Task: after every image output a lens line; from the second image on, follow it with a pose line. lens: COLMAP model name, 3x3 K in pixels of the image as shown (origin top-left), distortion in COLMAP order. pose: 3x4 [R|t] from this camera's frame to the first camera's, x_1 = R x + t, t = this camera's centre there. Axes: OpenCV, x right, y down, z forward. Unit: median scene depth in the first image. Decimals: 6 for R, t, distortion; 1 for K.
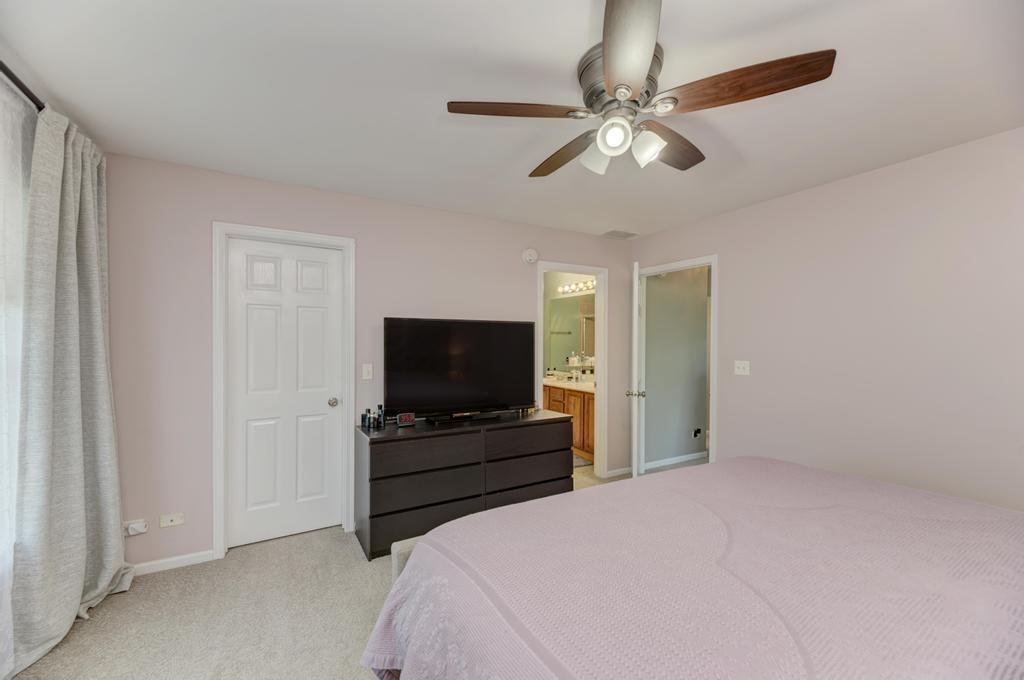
lens RADIAL K [[408.3, 0, 512.8], [0, 408.3, 345.2], [0, 0, 1]] dist [0.002359, -0.001970]
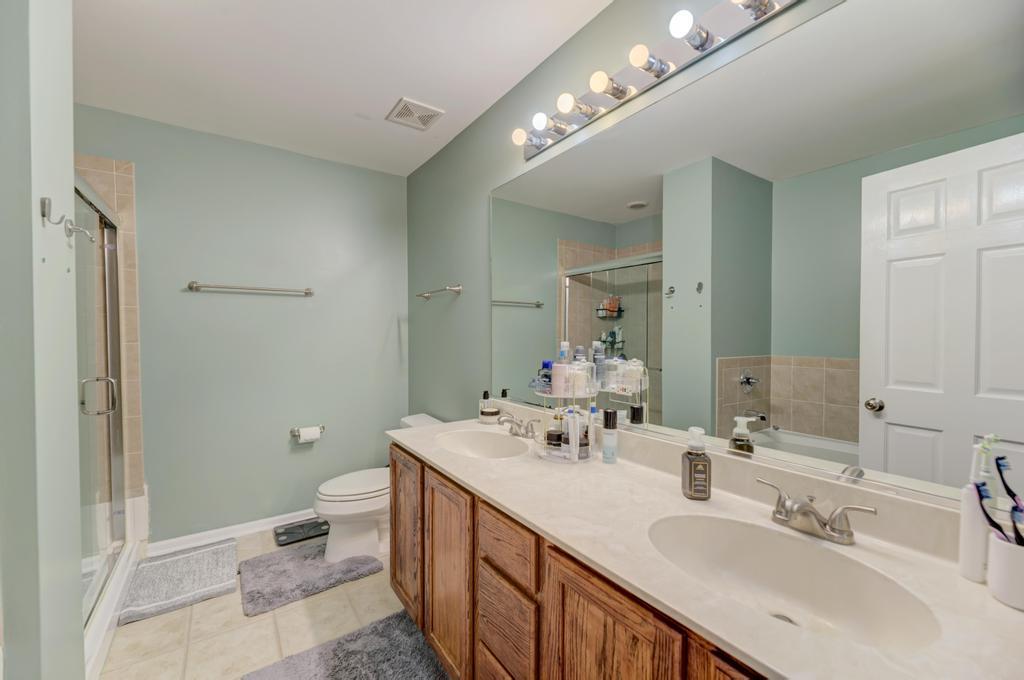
lens RADIAL K [[408.3, 0, 508.0], [0, 408.3, 342.3], [0, 0, 1]] dist [0.002359, -0.001970]
pose [[0.996187, -0.004413, 0.087137, 0.084642], [0.003912, 0.999975, 0.005914, 0.014364], [-0.087161, -0.005550, 0.996179, 0.730419]]
